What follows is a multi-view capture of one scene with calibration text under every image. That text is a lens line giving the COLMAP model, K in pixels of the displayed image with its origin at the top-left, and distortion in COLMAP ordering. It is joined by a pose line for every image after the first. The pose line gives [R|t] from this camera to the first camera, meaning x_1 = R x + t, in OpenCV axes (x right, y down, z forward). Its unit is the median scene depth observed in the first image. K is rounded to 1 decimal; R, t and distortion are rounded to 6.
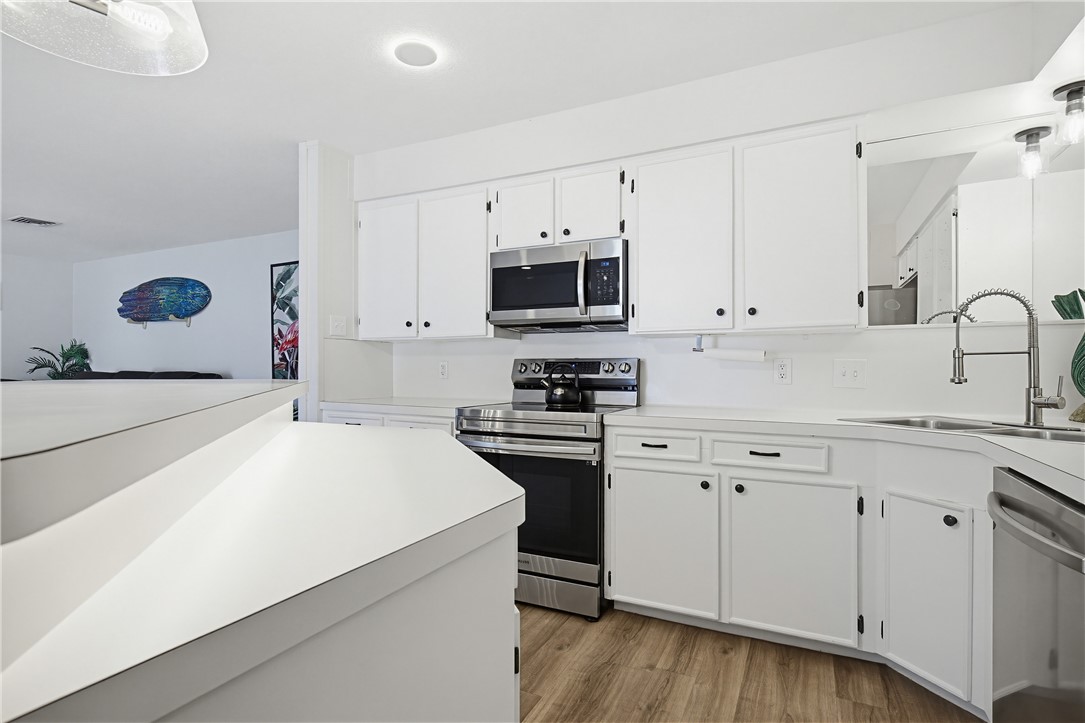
lens RADIAL K [[569.0, 0, 538.8], [0, 569.0, 365.4], [0, 0, 1]] dist [0.006827, 0.000630]
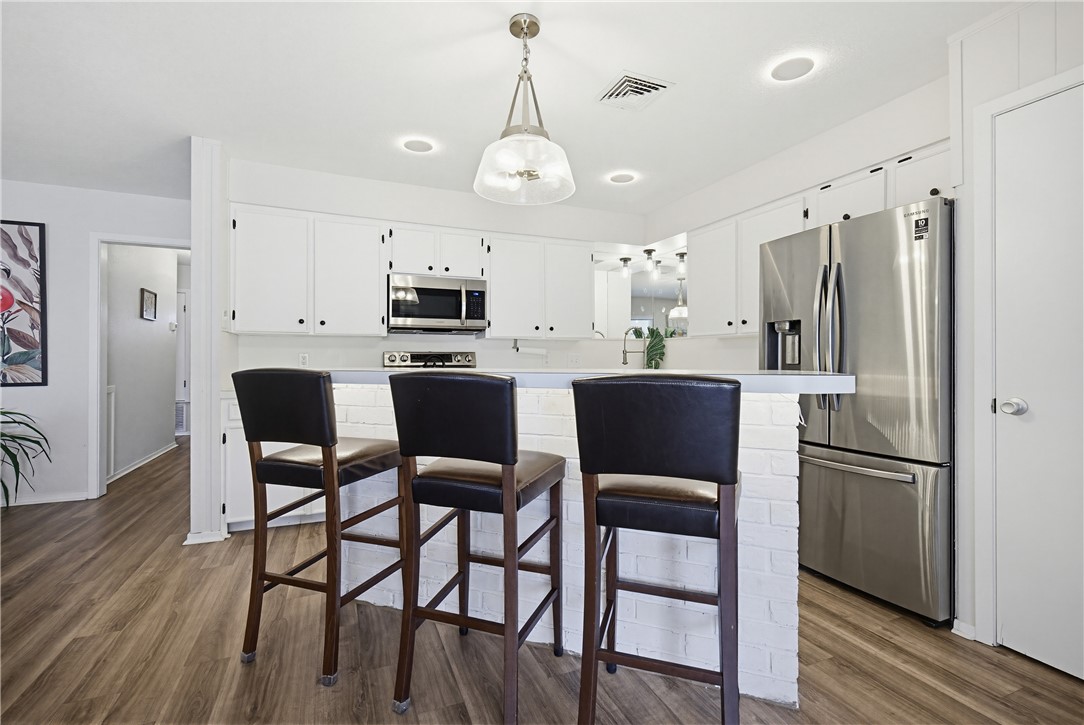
lens RADIAL K [[490.1, 0, 520.8], [0, 490.1, 358.2], [0, 0, 1]] dist [0.022357, 0.000352]
pose [[0.656000, -0.002510, 0.754757, -0.853778], [-0.002532, 0.999982, 0.005527, -0.003876], [-0.754757, -0.005537, 0.655981, -0.011559]]
